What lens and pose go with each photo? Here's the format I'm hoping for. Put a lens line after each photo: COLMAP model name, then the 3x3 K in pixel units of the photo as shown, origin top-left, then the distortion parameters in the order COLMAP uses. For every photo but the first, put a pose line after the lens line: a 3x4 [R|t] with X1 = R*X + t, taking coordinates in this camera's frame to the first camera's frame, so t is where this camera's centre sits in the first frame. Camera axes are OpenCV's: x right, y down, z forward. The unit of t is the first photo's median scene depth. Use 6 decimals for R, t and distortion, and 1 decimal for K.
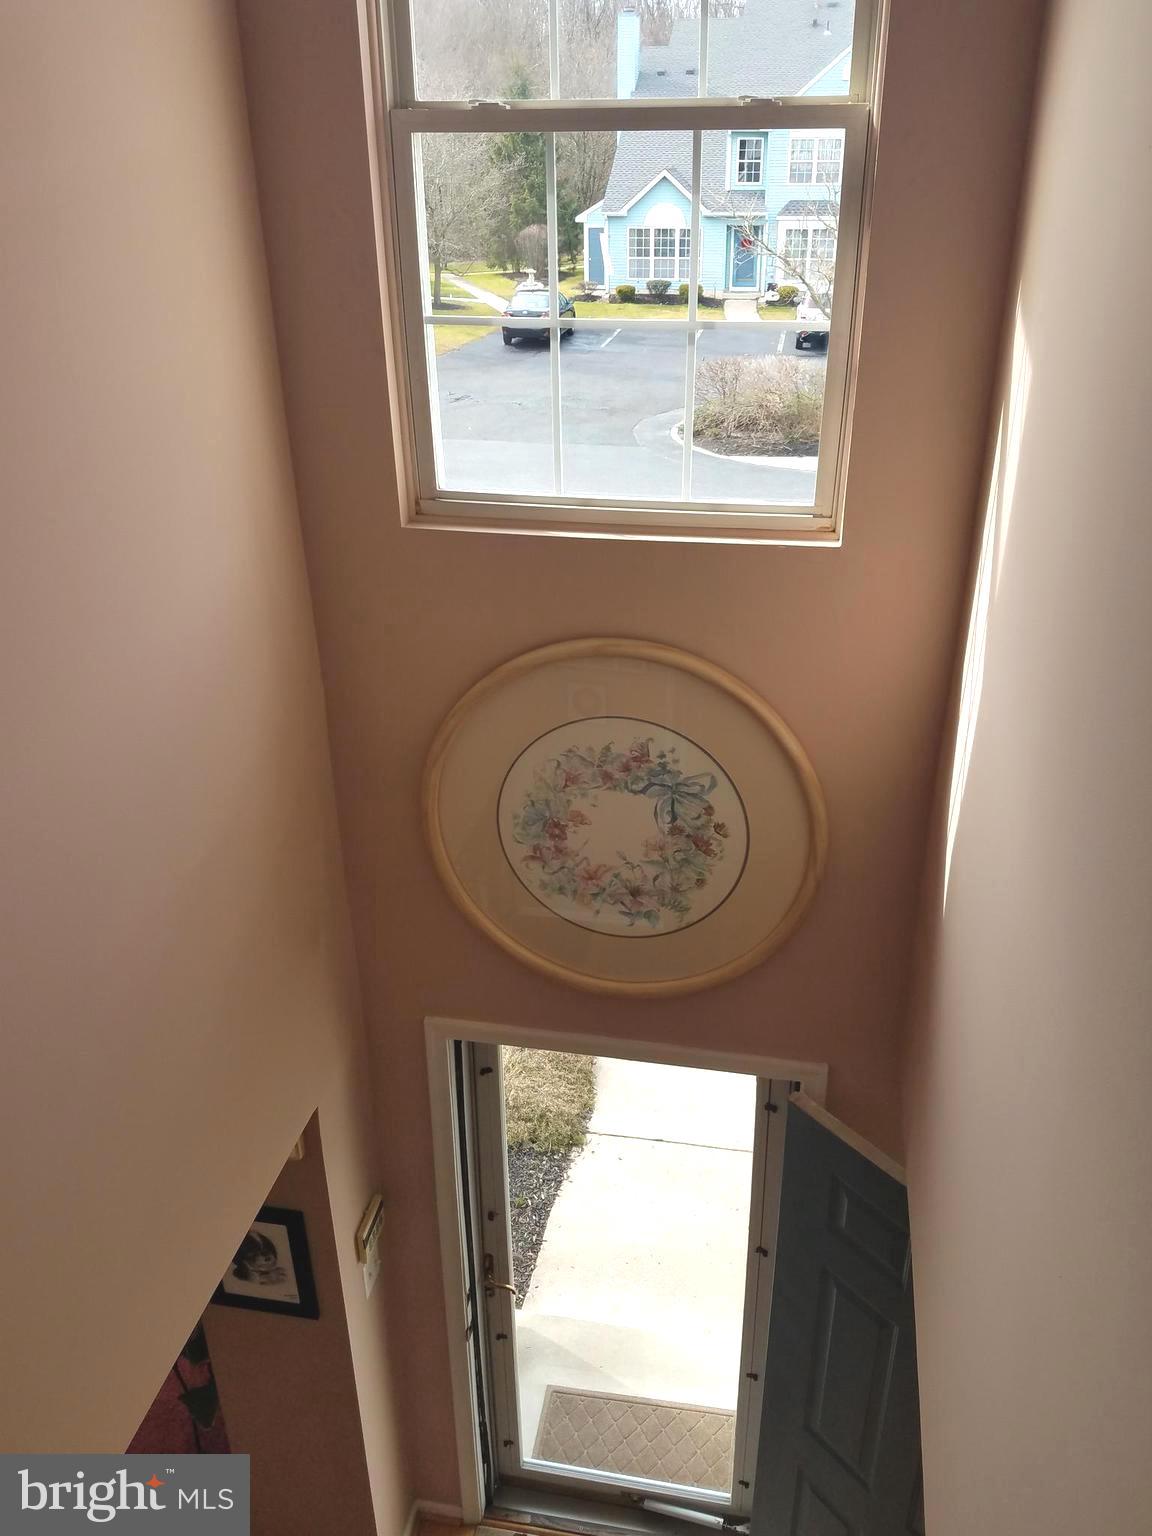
lens RADIAL K [[1195.2, 0, 572.3], [0, 1195.2, 767.4], [0, 0, 1]] dist [-0.002271, 0.001297]
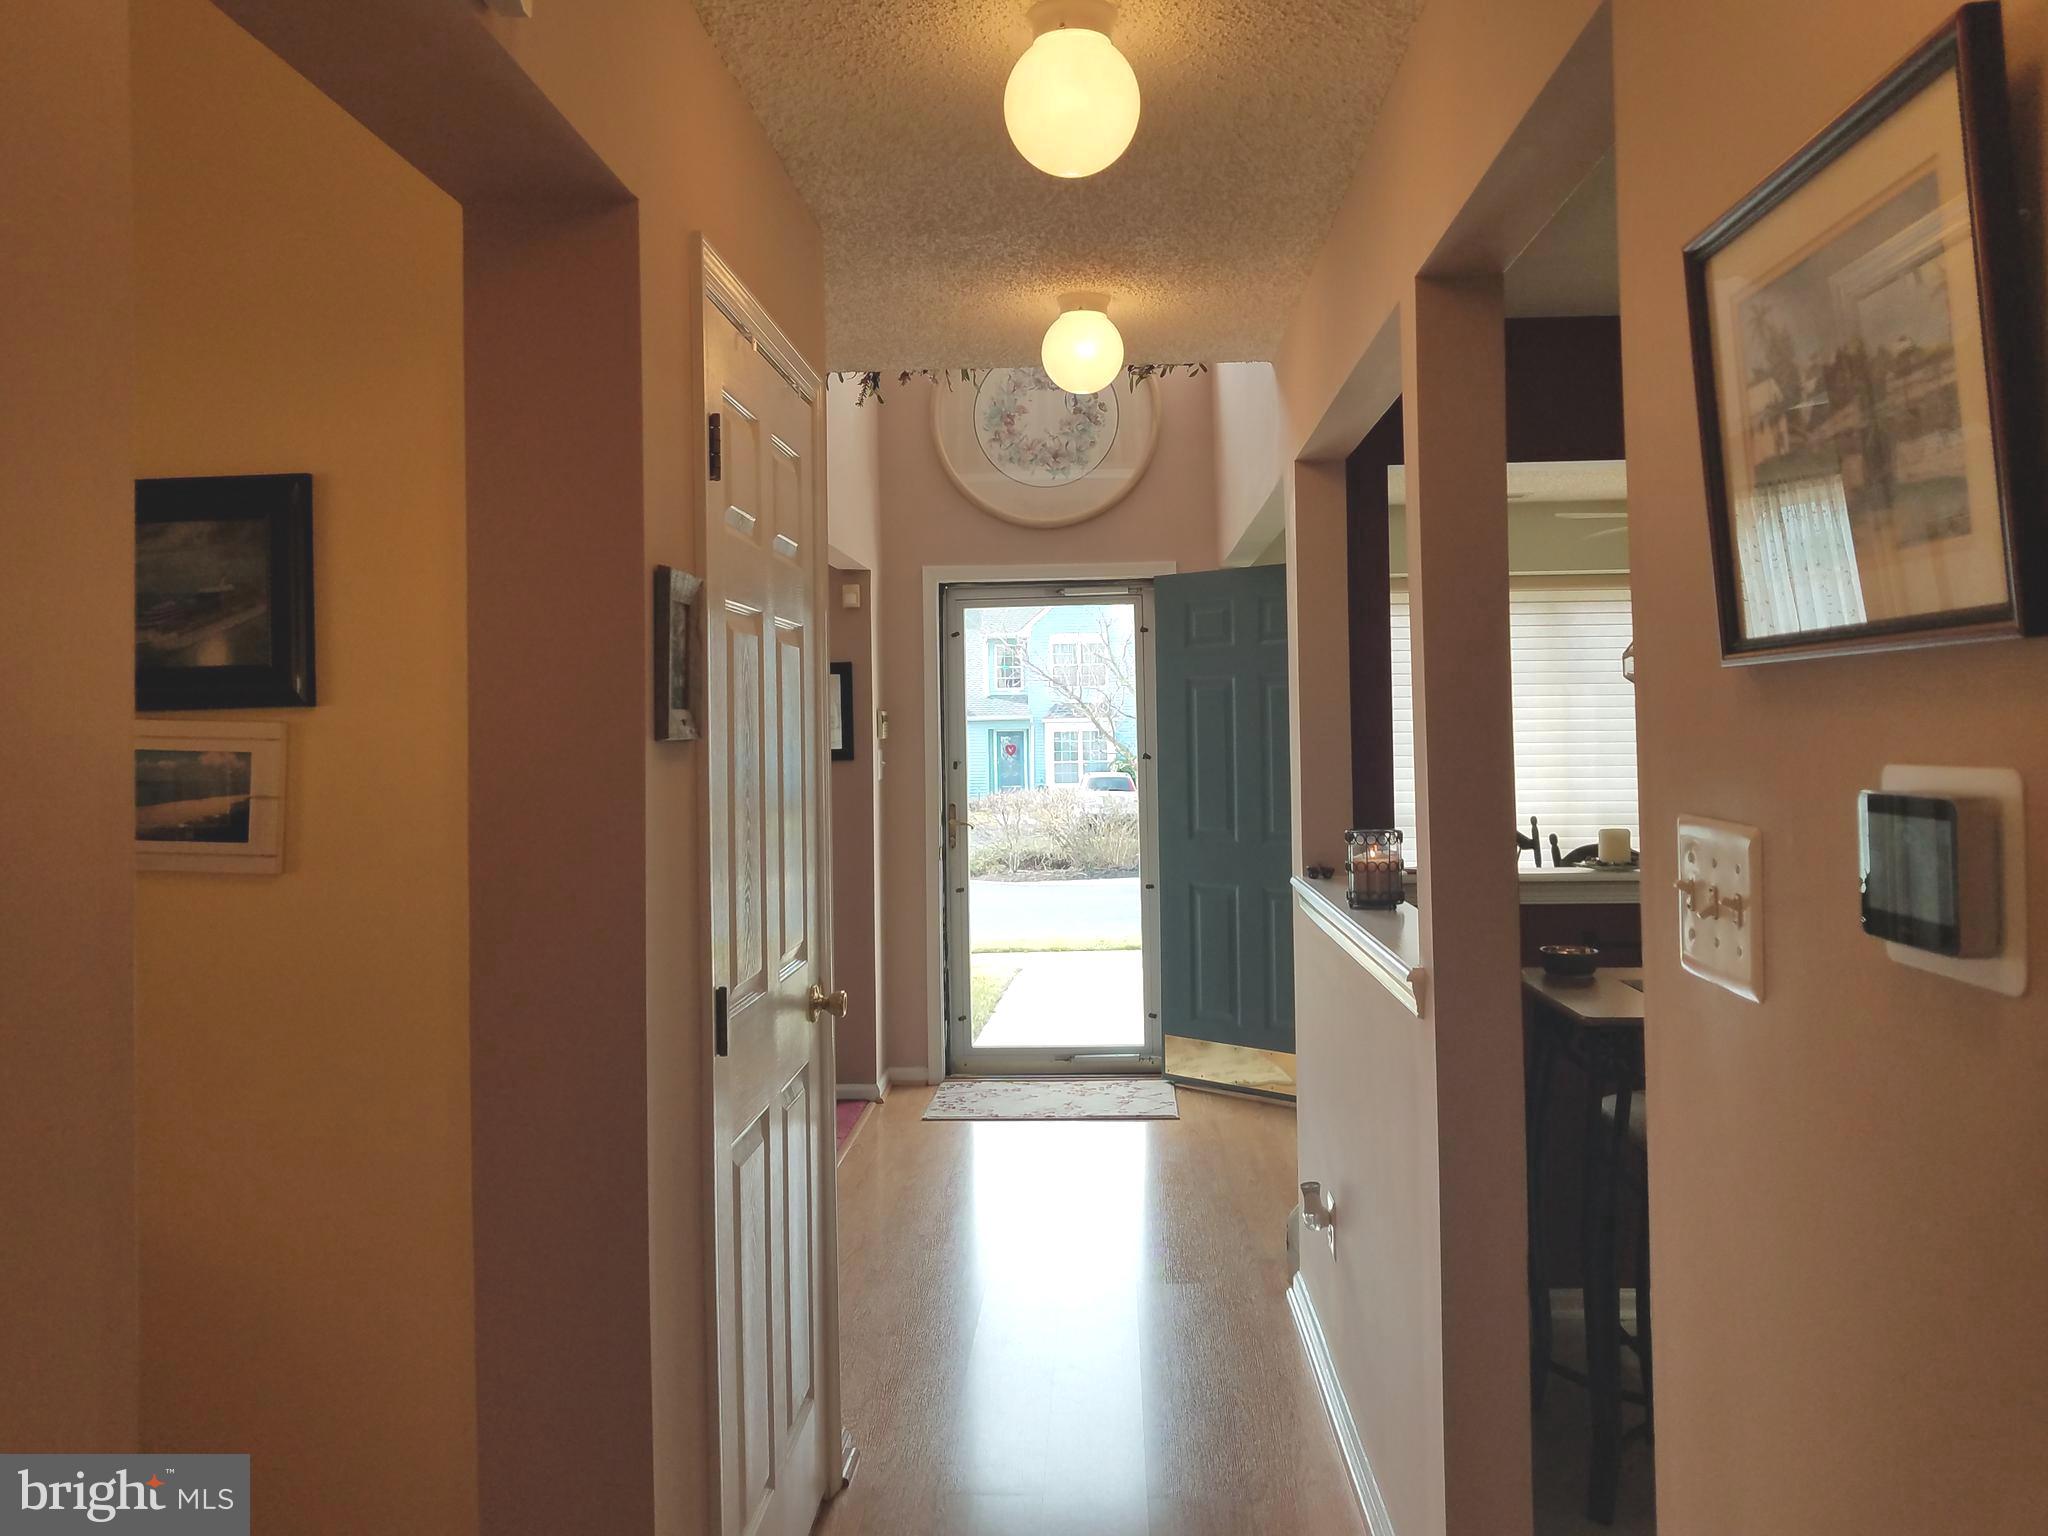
lens RADIAL K [[1593.6, 0, 1028.4], [0, 1593.6, 764.4], [0, 0, 1]] dist [-0.002271, 0.001297]
pose [[0.988933, -0.005912, 0.148247, -0.325452], [0.068877, 0.903300, -0.423443, 1.463279], [-0.131408, 0.428968, 0.893710, -0.841226]]
